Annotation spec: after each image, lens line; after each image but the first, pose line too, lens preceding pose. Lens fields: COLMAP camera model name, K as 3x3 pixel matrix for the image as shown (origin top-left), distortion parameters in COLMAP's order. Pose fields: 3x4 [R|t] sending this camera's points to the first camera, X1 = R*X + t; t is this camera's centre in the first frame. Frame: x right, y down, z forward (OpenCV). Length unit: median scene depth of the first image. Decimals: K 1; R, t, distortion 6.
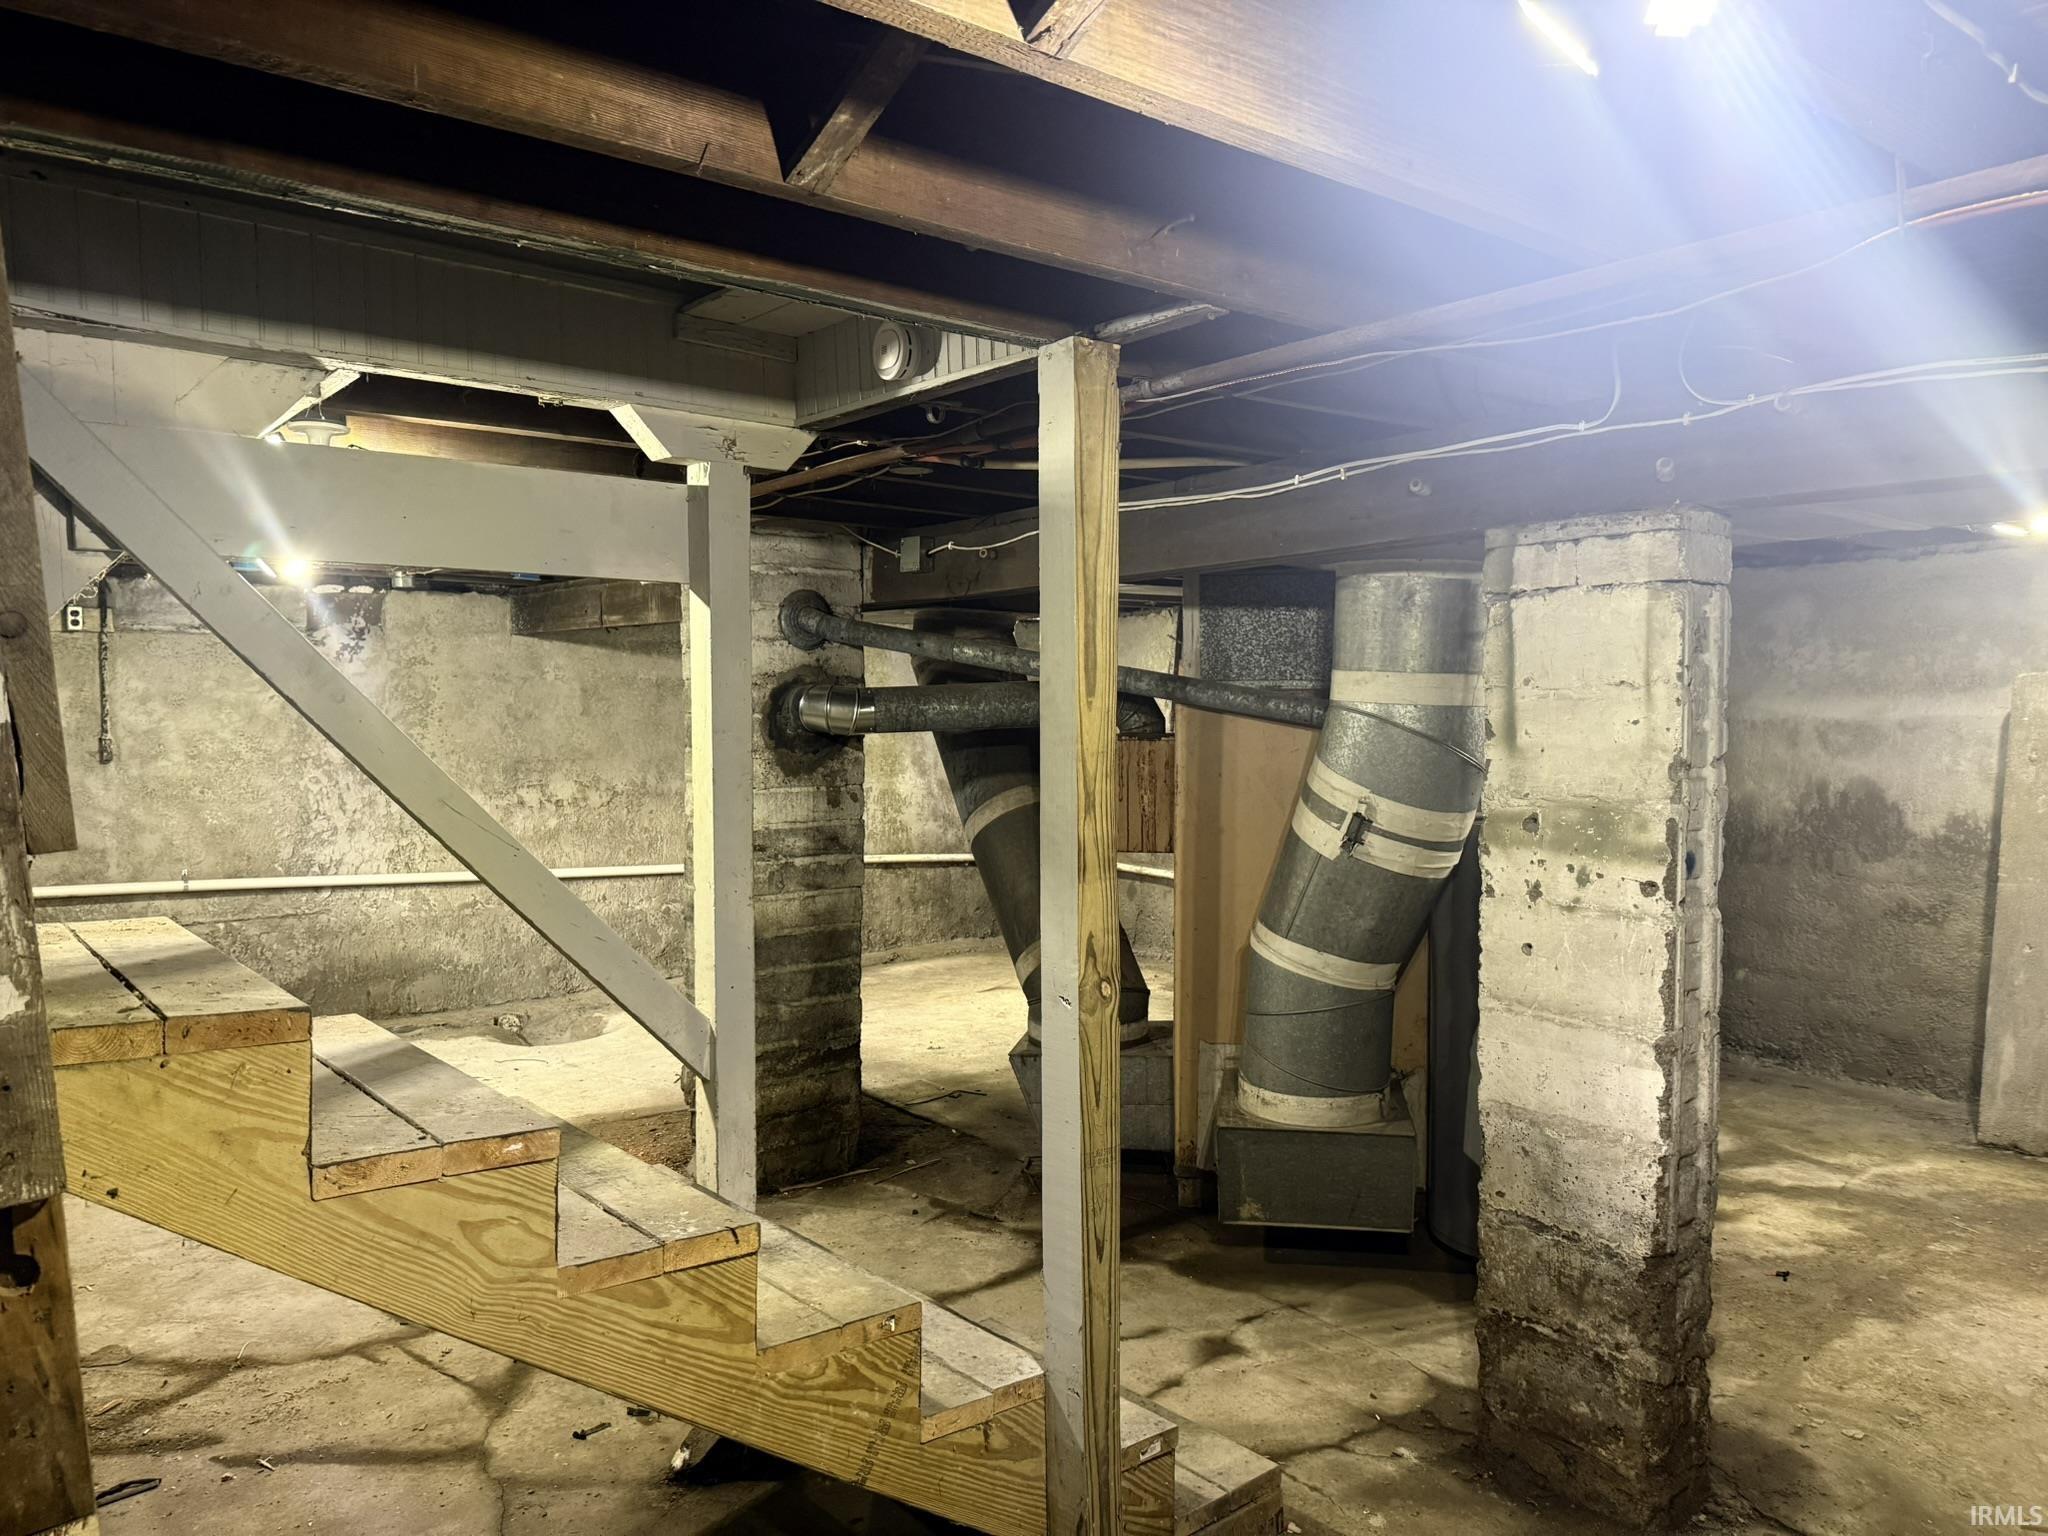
lens RADIAL K [[1442.6, 0, 1027.4], [0, 1442.6, 761.7], [0, 0, 1]] dist [0.085853, -0.024552]
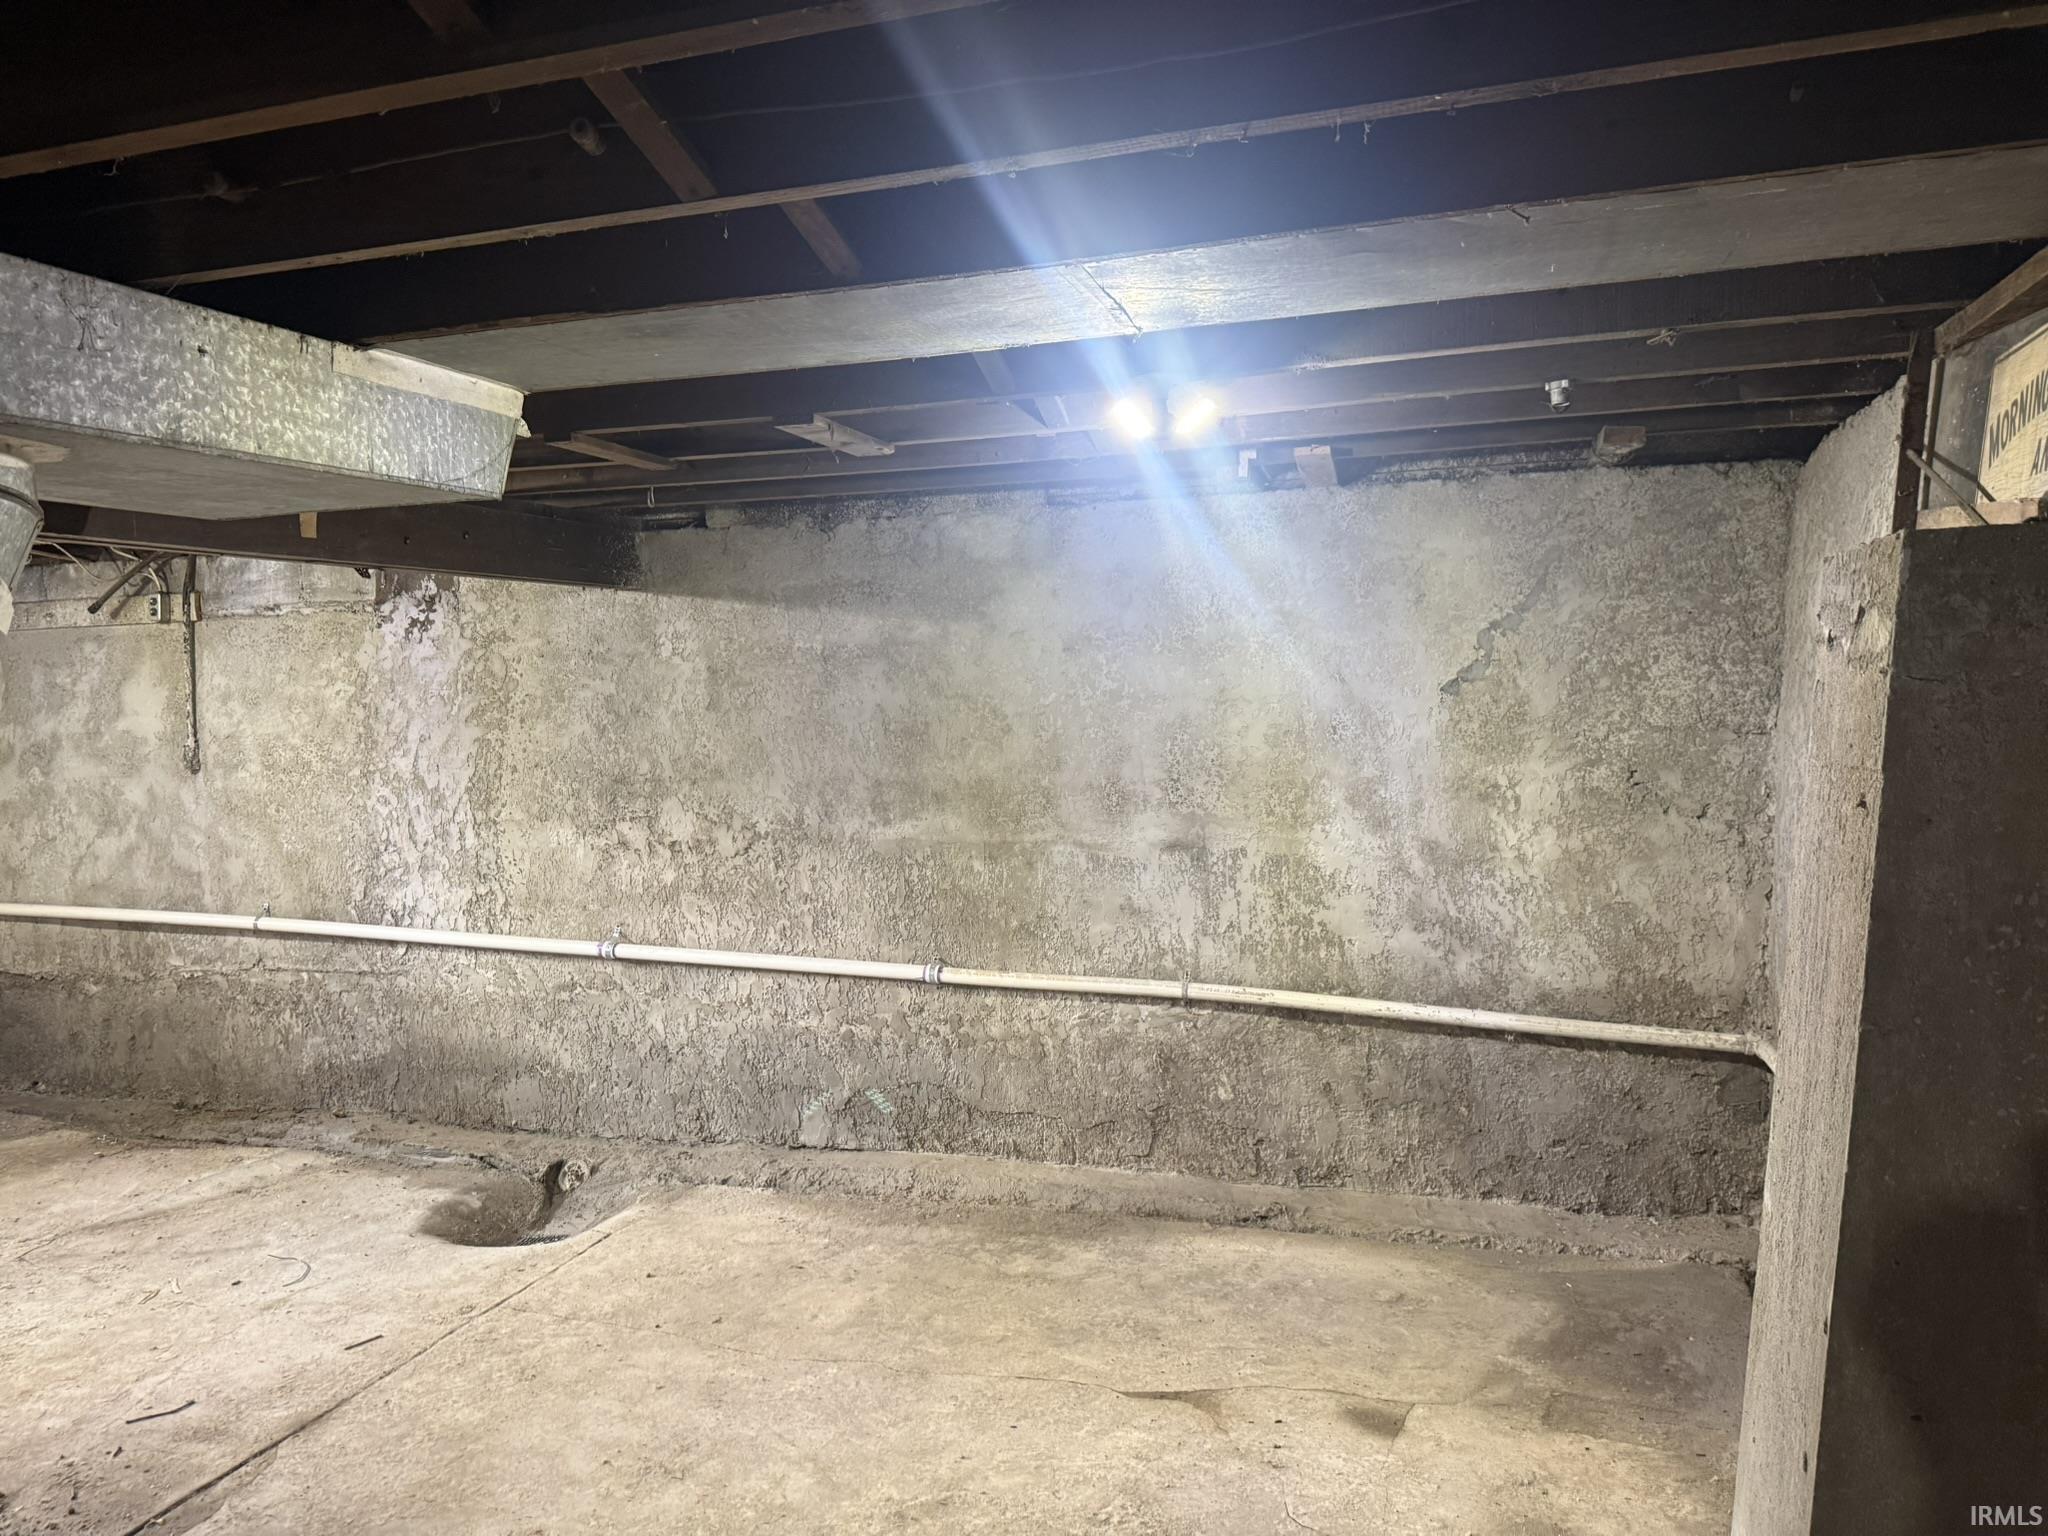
lens RADIAL K [[1442.6, 0, 1022.6], [0, 1442.6, 769.9], [0, 0, 1]] dist [0.085853, -0.024552]
pose [[0.550465, 0.026670, -0.834432, 0.317587], [-0.012471, 0.999641, 0.023724, -0.024186], [0.834765, -0.002653, 0.550599, 0.822756]]
